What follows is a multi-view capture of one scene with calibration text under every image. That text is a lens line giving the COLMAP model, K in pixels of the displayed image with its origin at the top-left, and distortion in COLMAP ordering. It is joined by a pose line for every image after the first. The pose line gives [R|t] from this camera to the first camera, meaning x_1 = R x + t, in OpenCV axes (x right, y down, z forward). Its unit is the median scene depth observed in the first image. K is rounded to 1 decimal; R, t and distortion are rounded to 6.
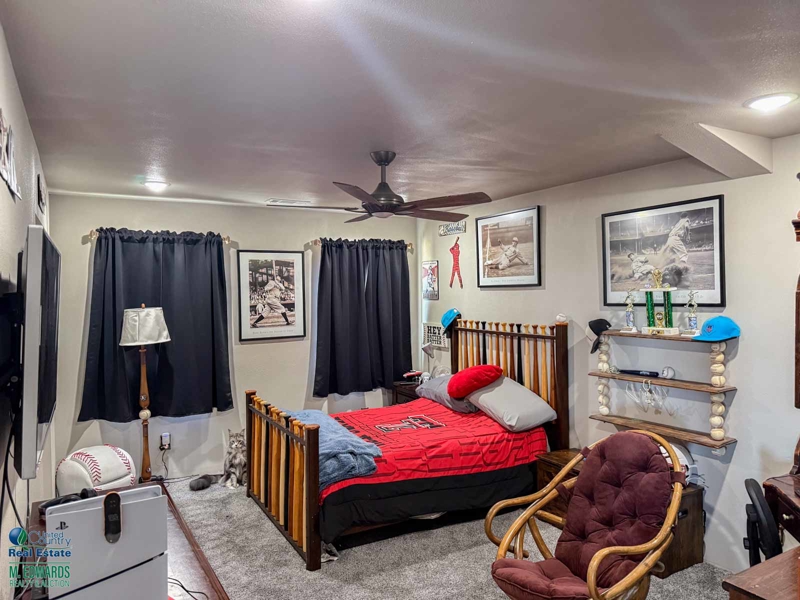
lens RADIAL K [[566.6, 0, 399.7], [0, 566.6, 303.2], [0, 0, 1]] dist [0.035563, -0.003737]
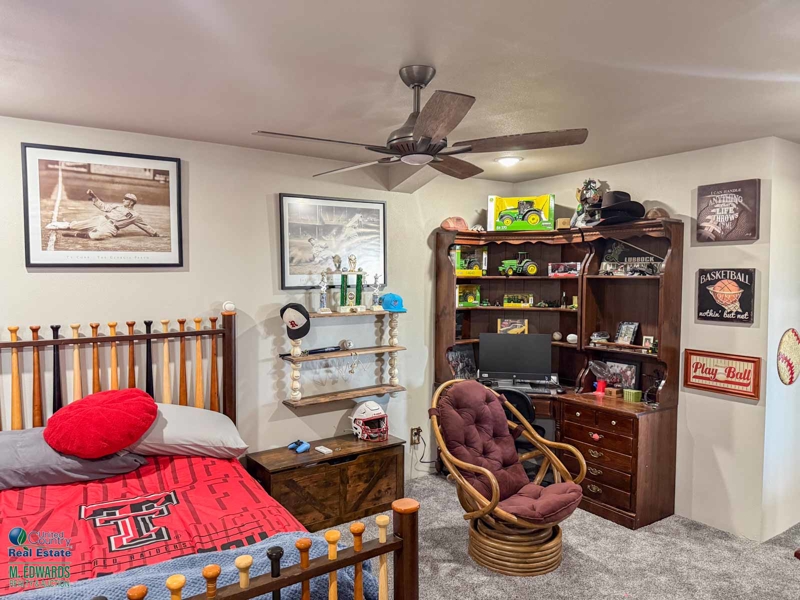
lens RADIAL K [[566.6, 0, 399.9], [0, 566.6, 295.5], [0, 0, 1]] dist [0.035563, -0.003737]
pose [[-0.101143, -0.040078, 0.994064, -0.533482], [0.015771, 0.998998, 0.041881, -0.019485], [-0.994747, 0.019914, -0.100409, 0.786584]]
